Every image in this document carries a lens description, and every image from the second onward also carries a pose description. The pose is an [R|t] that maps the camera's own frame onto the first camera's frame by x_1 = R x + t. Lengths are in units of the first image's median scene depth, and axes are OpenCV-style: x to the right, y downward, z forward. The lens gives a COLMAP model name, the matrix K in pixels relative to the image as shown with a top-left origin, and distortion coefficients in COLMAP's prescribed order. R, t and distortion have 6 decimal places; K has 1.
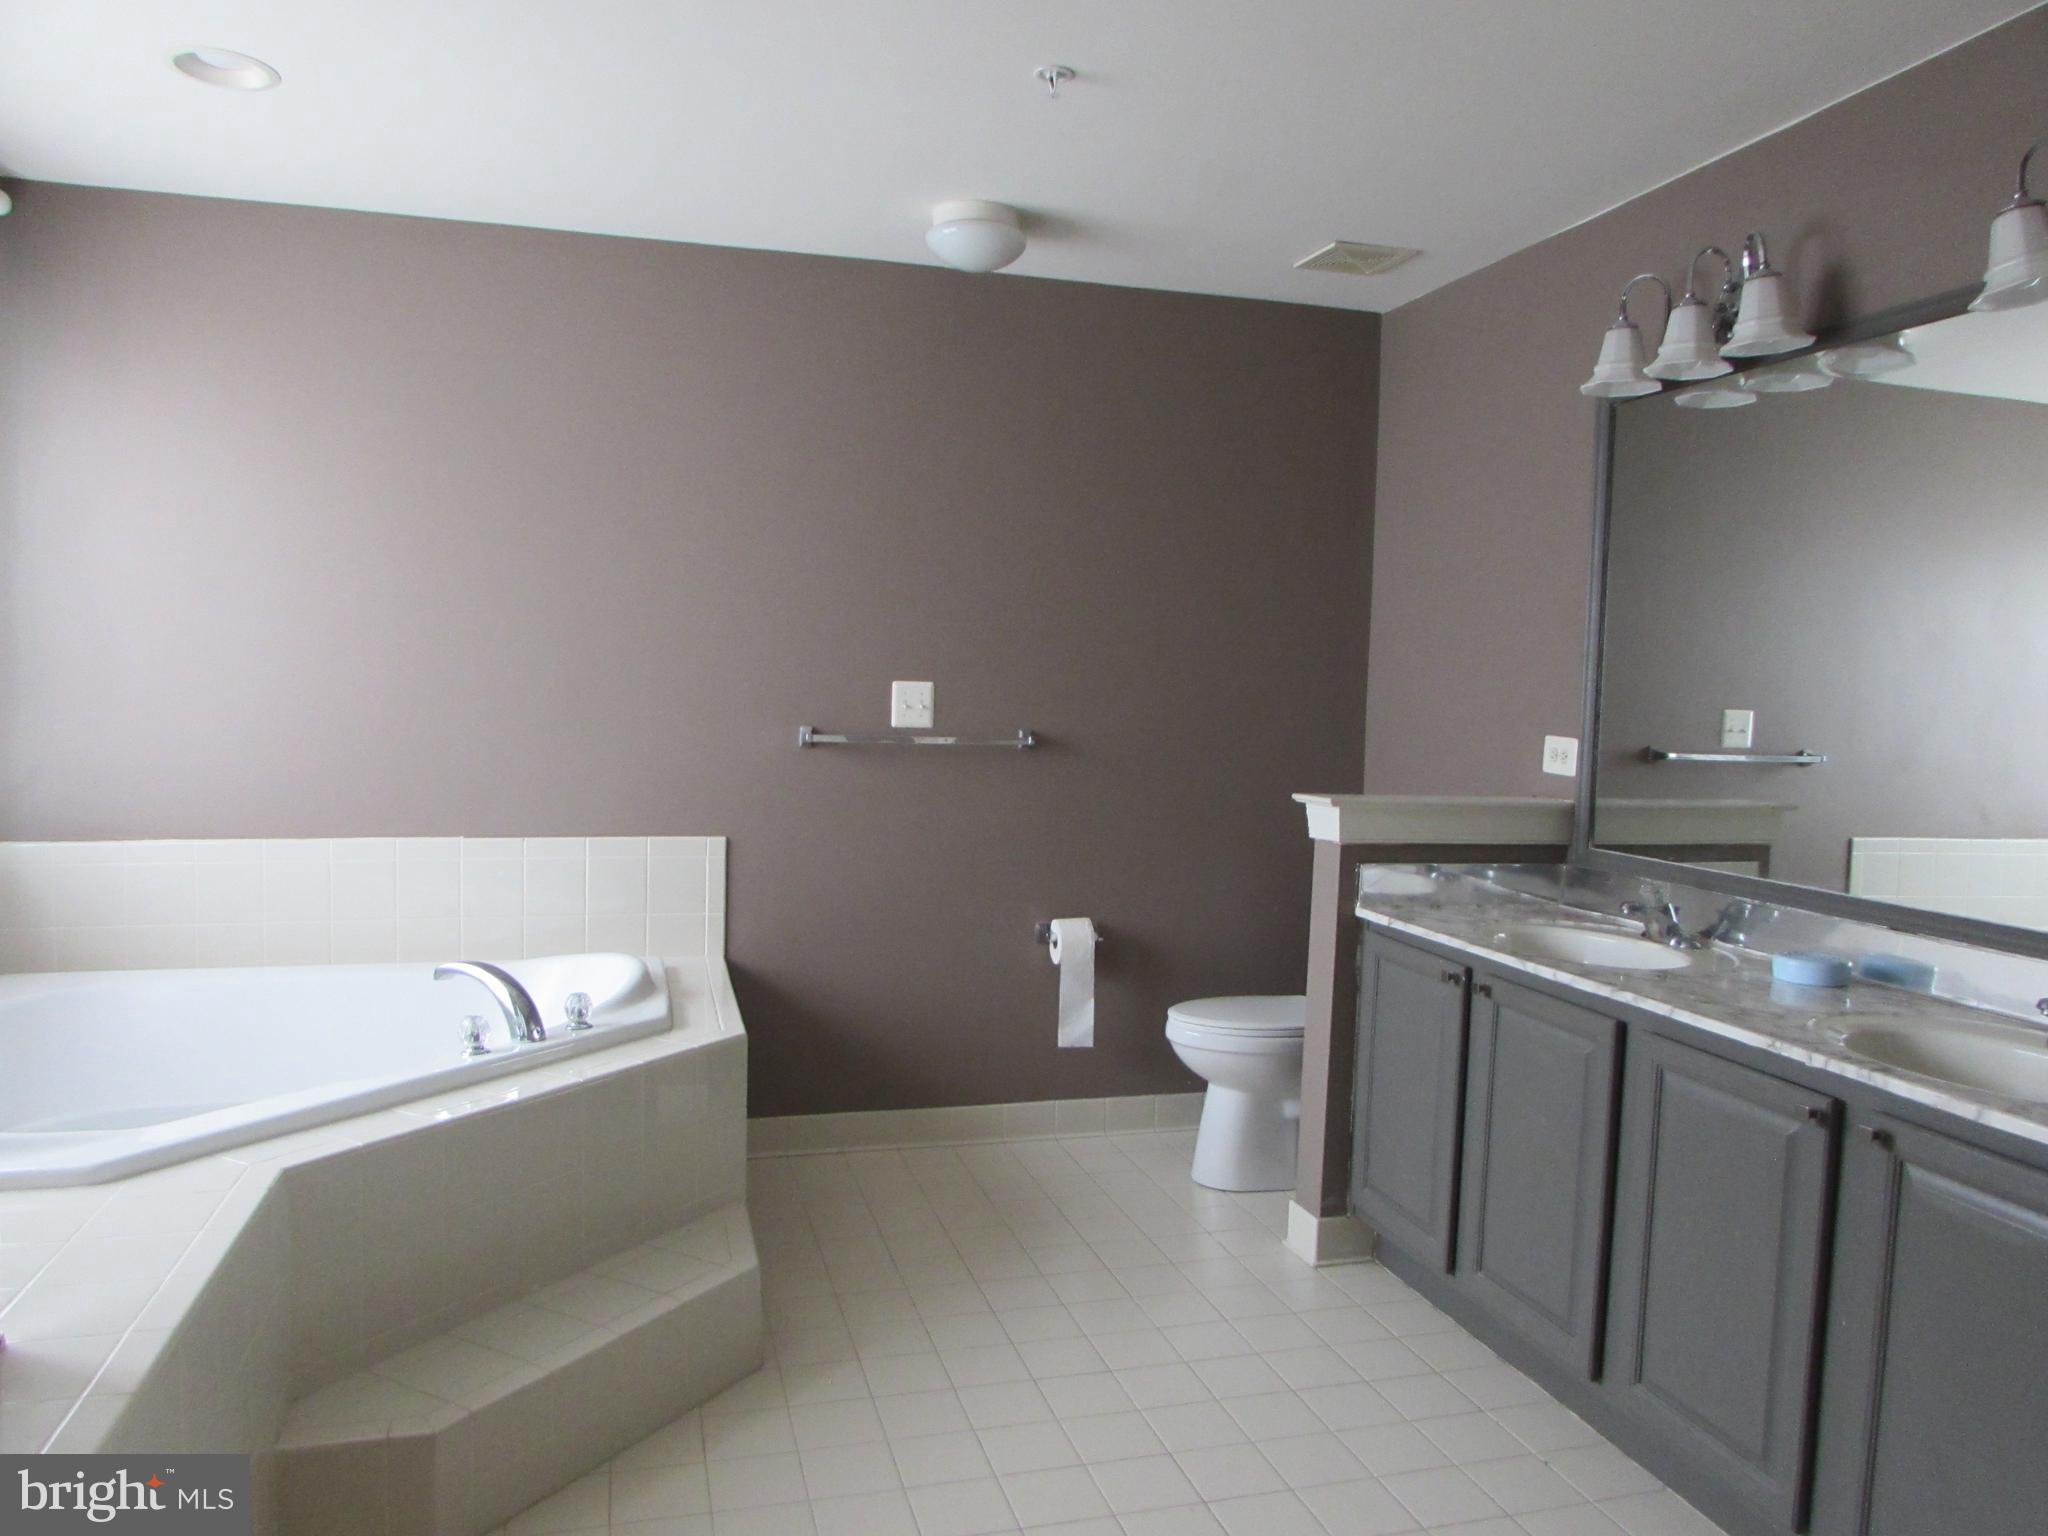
lens RADIAL K [[1449.6, 0, 1024.0], [0, 1449.6, 768.0], [0, 0, 1]] dist [-0.037717, 0.026482]
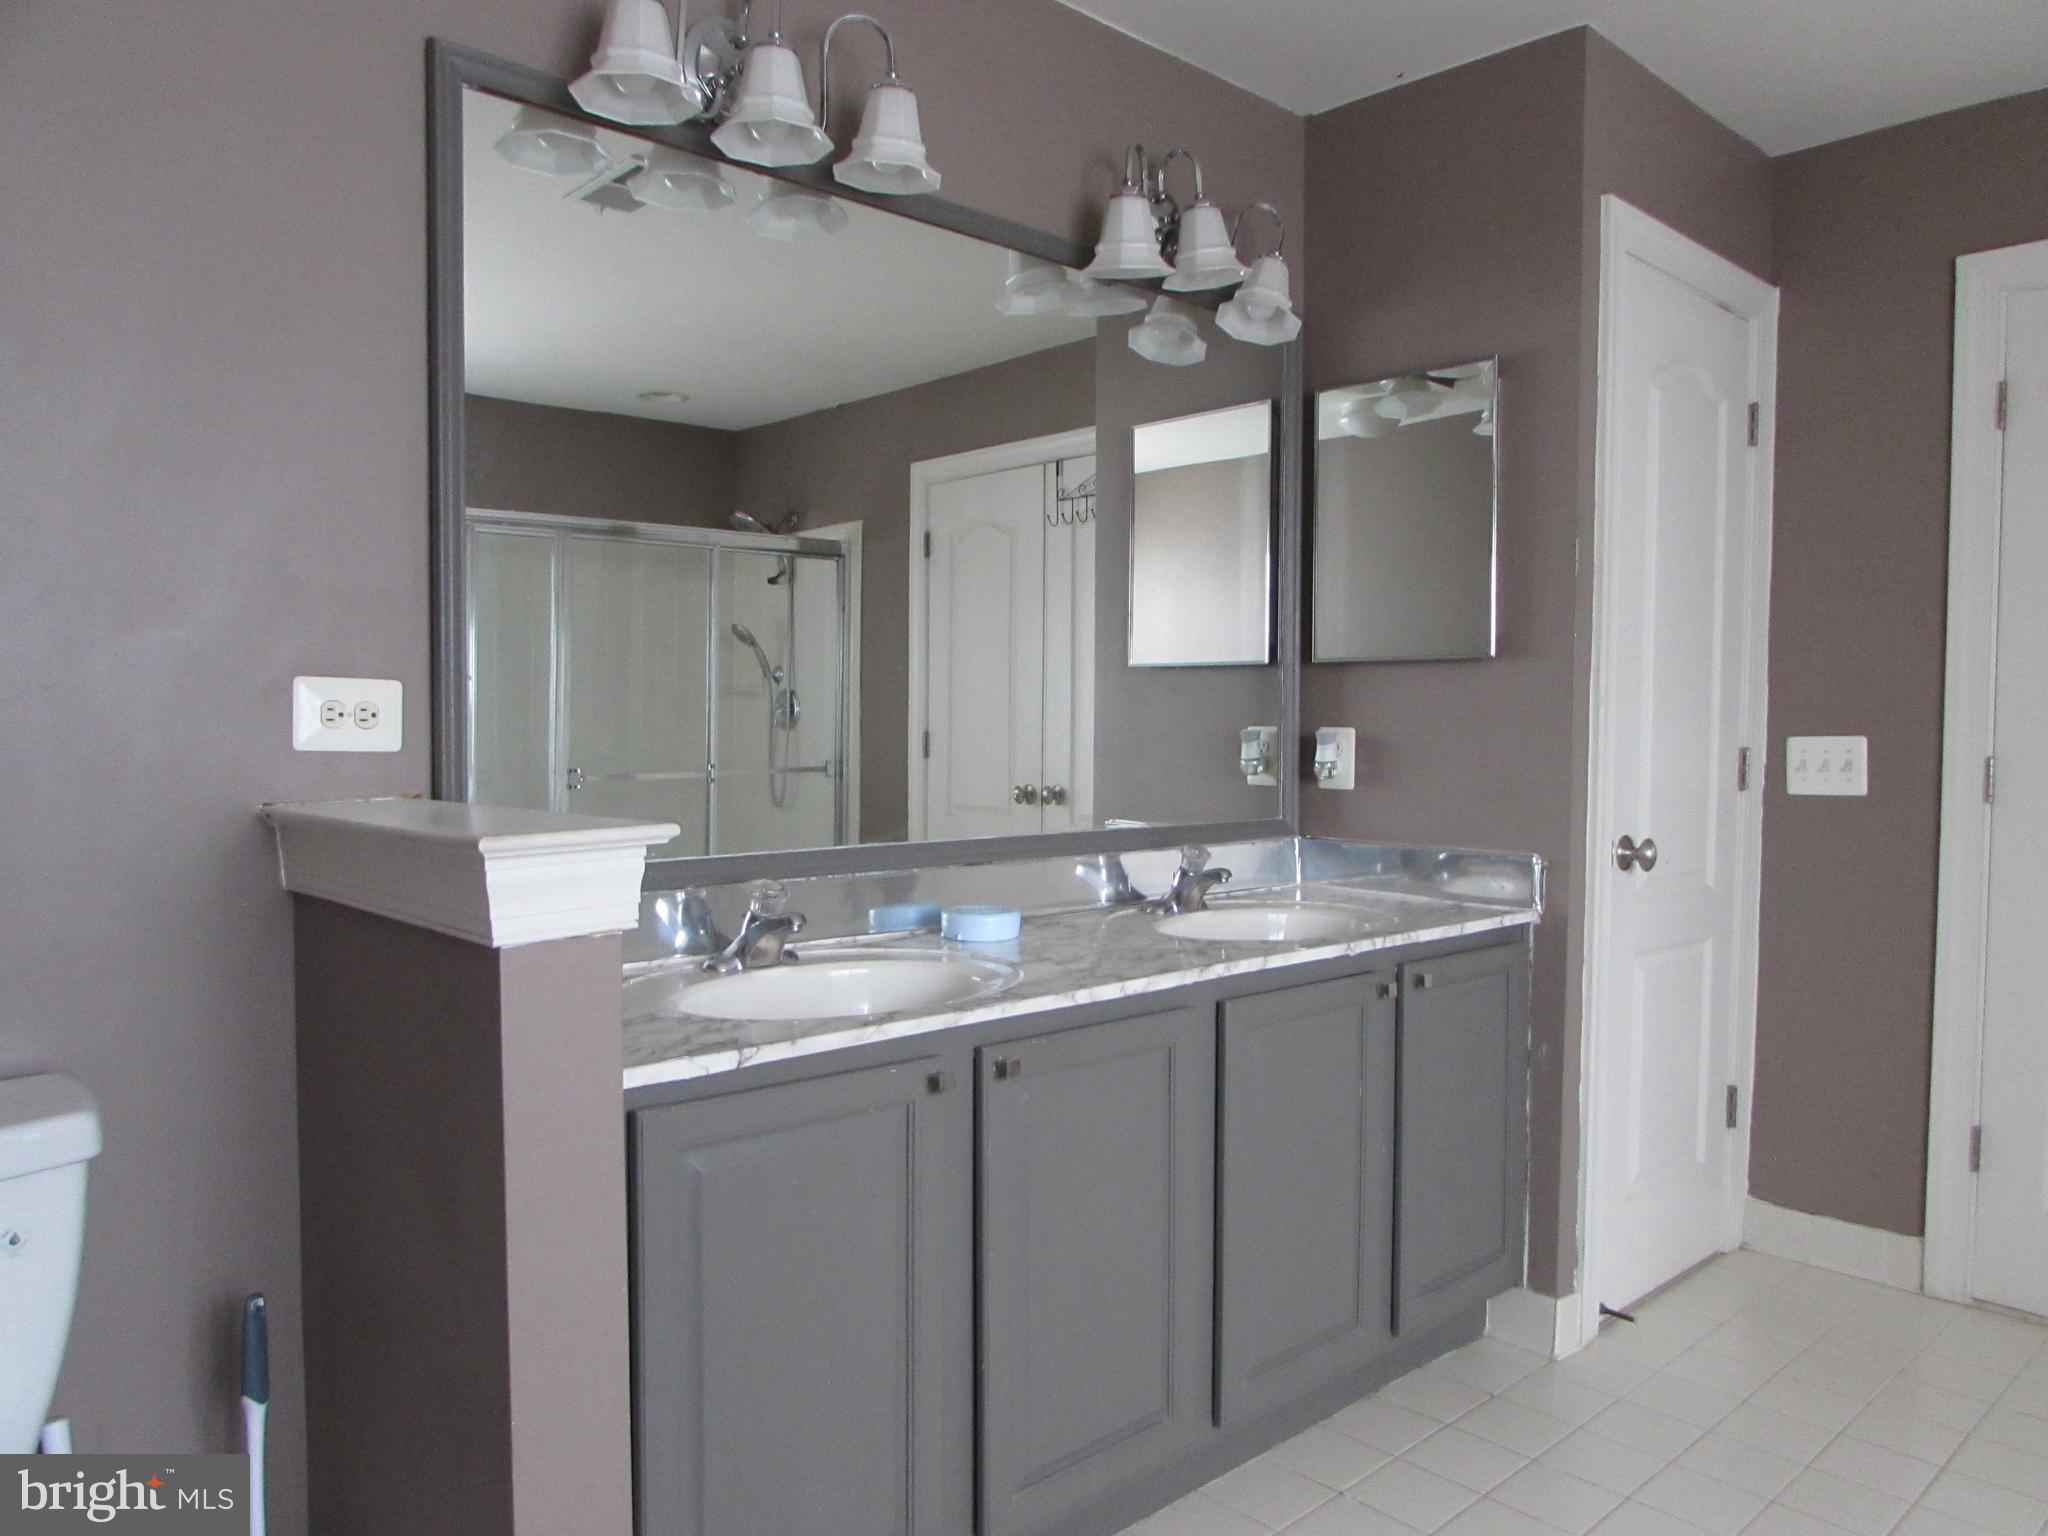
lens RADIAL K [[1449.6, 0, 1024.0], [0, 1449.6, 768.0], [0, 0, 1]] dist [-0.037717, 0.026482]
pose [[-0.381170, -0.095864, 0.919521, -0.288431], [0.039299, 0.992030, 0.119713, -0.059924], [-0.923669, 0.081767, -0.374365, 1.365817]]
